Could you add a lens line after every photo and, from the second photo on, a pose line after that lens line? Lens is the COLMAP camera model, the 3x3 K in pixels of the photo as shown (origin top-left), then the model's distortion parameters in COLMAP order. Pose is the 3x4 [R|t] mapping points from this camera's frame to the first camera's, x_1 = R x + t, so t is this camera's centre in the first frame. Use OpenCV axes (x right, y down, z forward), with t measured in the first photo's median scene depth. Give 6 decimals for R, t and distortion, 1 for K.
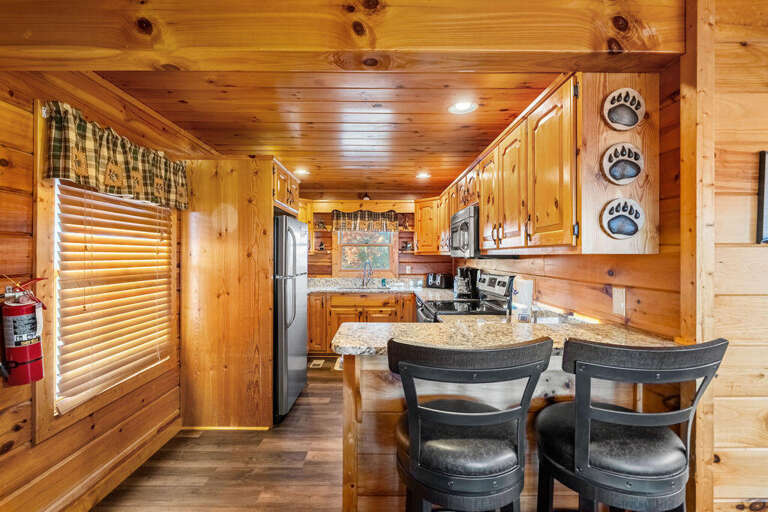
lens RADIAL K [[349.4, 0, 384.0], [0, 349.4, 256.0], [0, 0, 1]] dist [-0.000686, -0.000054]
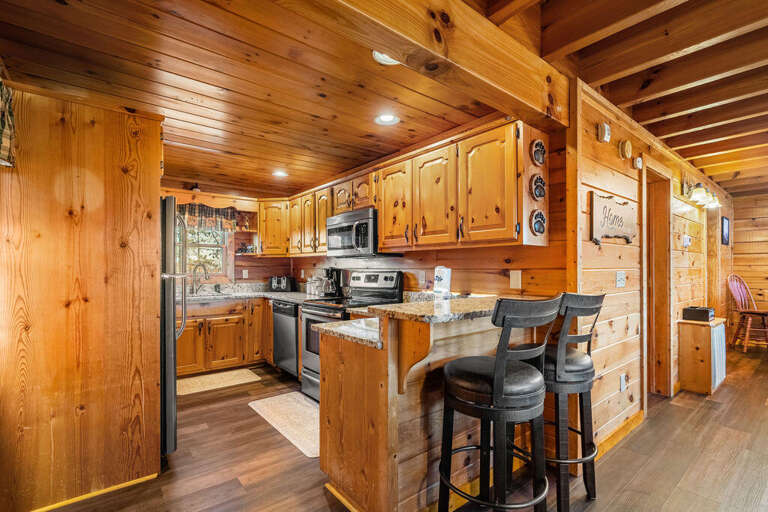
lens RADIAL K [[354.2, 0, 380.7], [0, 354.2, 267.1], [0, 0, 1]] dist [-0.001976, -0.000052]
pose [[0.787029, -0.000924, 0.616915, -0.416266], [0.002656, 0.999995, -0.001890, 0.045432], [-0.616910, 0.003126, 0.787027, 0.095609]]
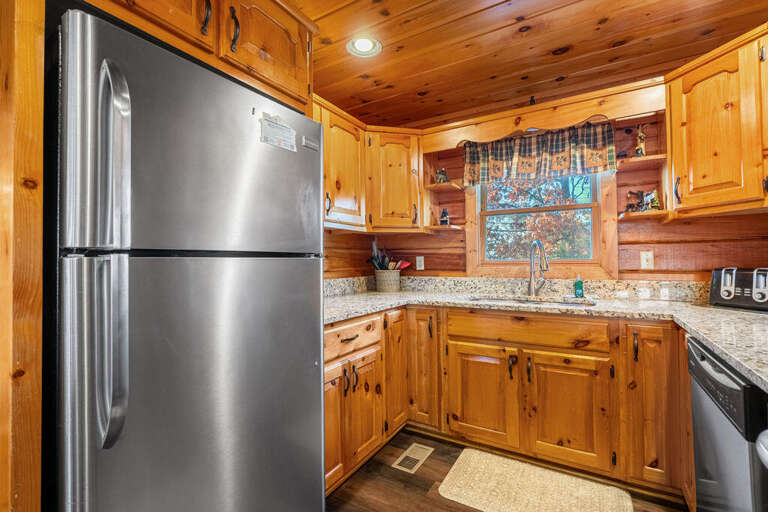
lens RADIAL K [[349.4, 0, 384.0], [0, 349.4, 256.0], [0, 0, 1]] dist [-0.000686, -0.000054]
pose [[0.850610, -0.019394, -0.525439, 0.041139], [0.011768, 0.999771, -0.017850, 0.071327], [0.525665, 0.009000, 0.850644, 0.905371]]
